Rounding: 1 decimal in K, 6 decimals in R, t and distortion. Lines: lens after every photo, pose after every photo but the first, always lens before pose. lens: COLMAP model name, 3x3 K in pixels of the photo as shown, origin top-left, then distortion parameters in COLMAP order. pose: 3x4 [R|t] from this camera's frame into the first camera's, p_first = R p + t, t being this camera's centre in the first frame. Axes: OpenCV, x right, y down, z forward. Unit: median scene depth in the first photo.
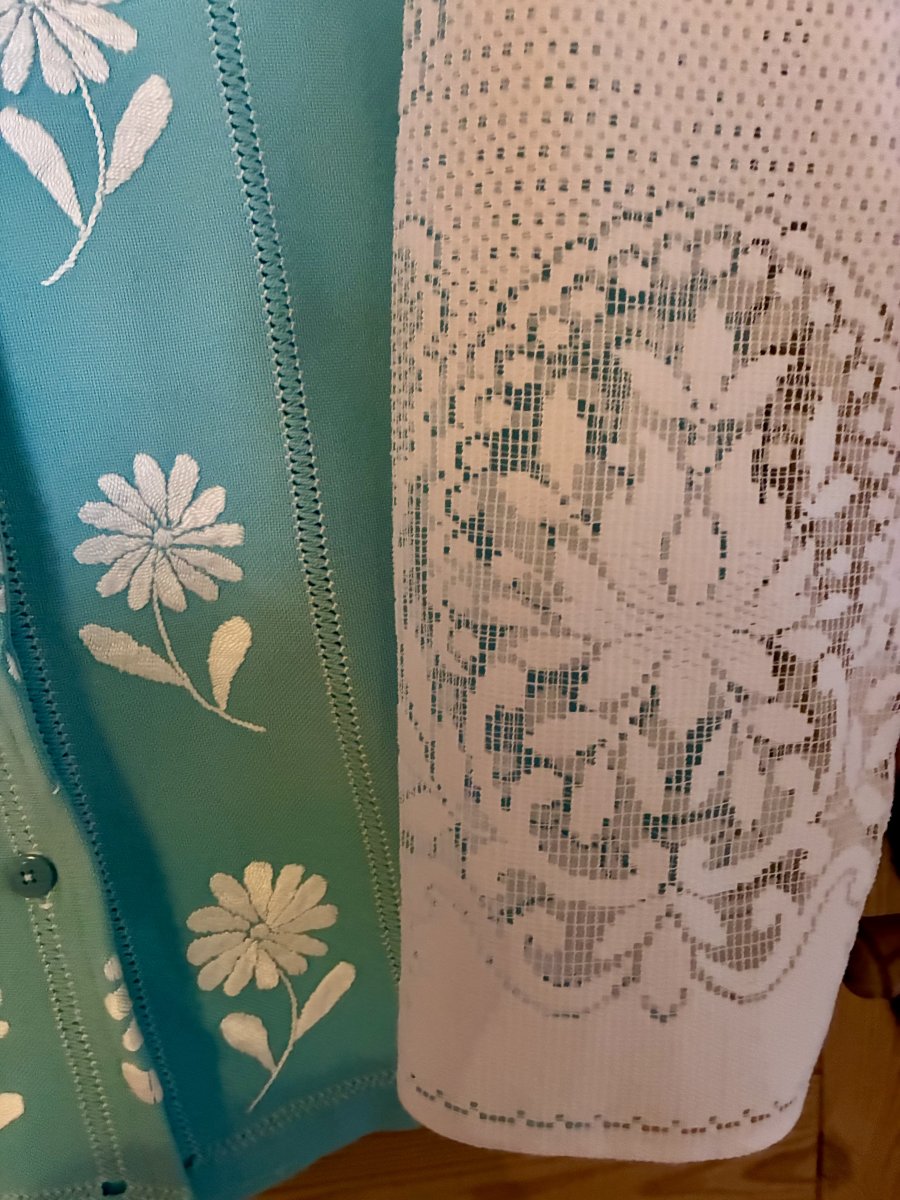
lens RADIAL K [[932.7, 0, 453.5], [0, 932.7, 600.9], [0, 0, 1]] dist [0.020725, -0.014831]
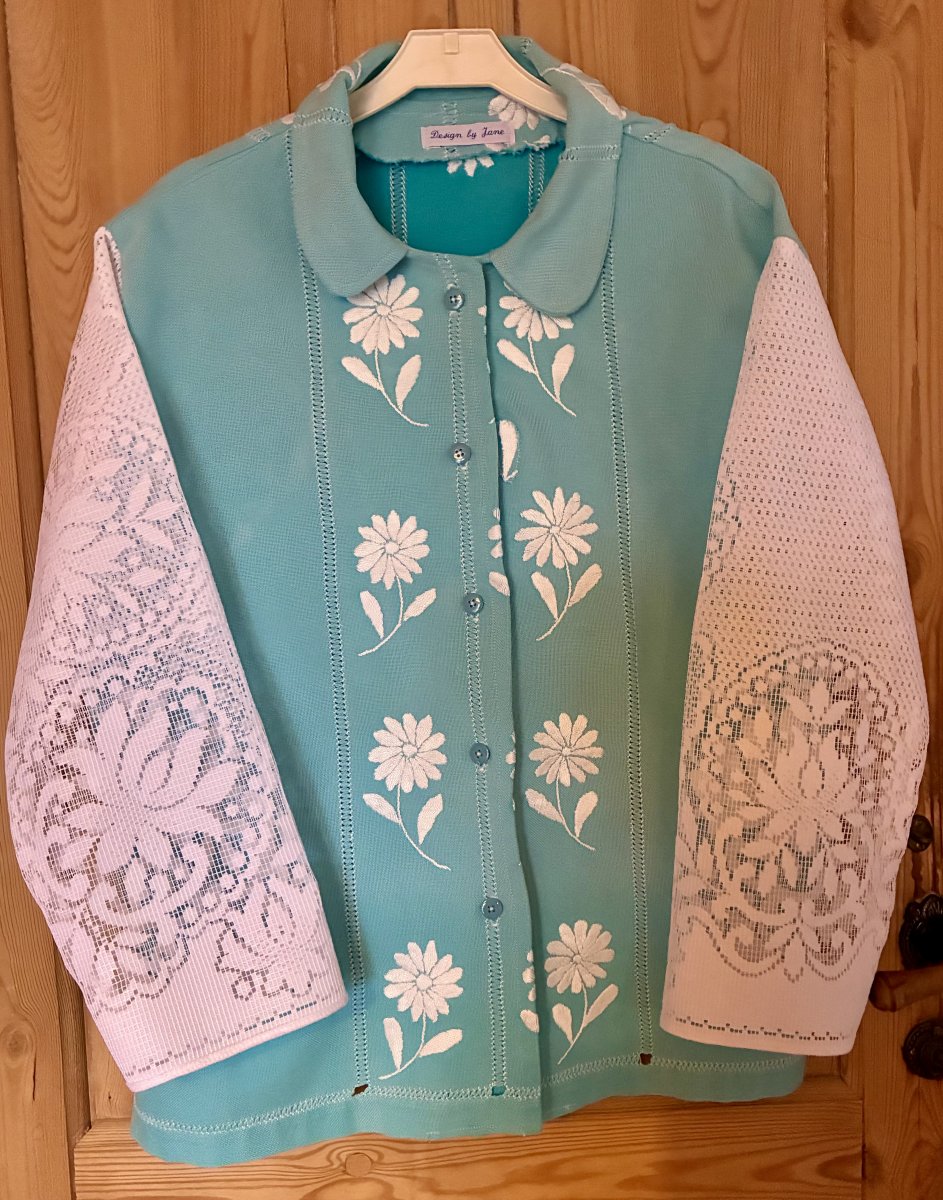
lens RADIAL K [[1103.2, 0, 507.6], [0, 1103.2, 598.6], [0, 0, 1]] dist [0.004602, 0.000000]
pose [[0.995642, 0.084965, 0.038450, -0.663493], [-0.075282, 0.975568, -0.206398, 0.144652], [-0.055047, 0.202604, 0.977712, -1.817687]]
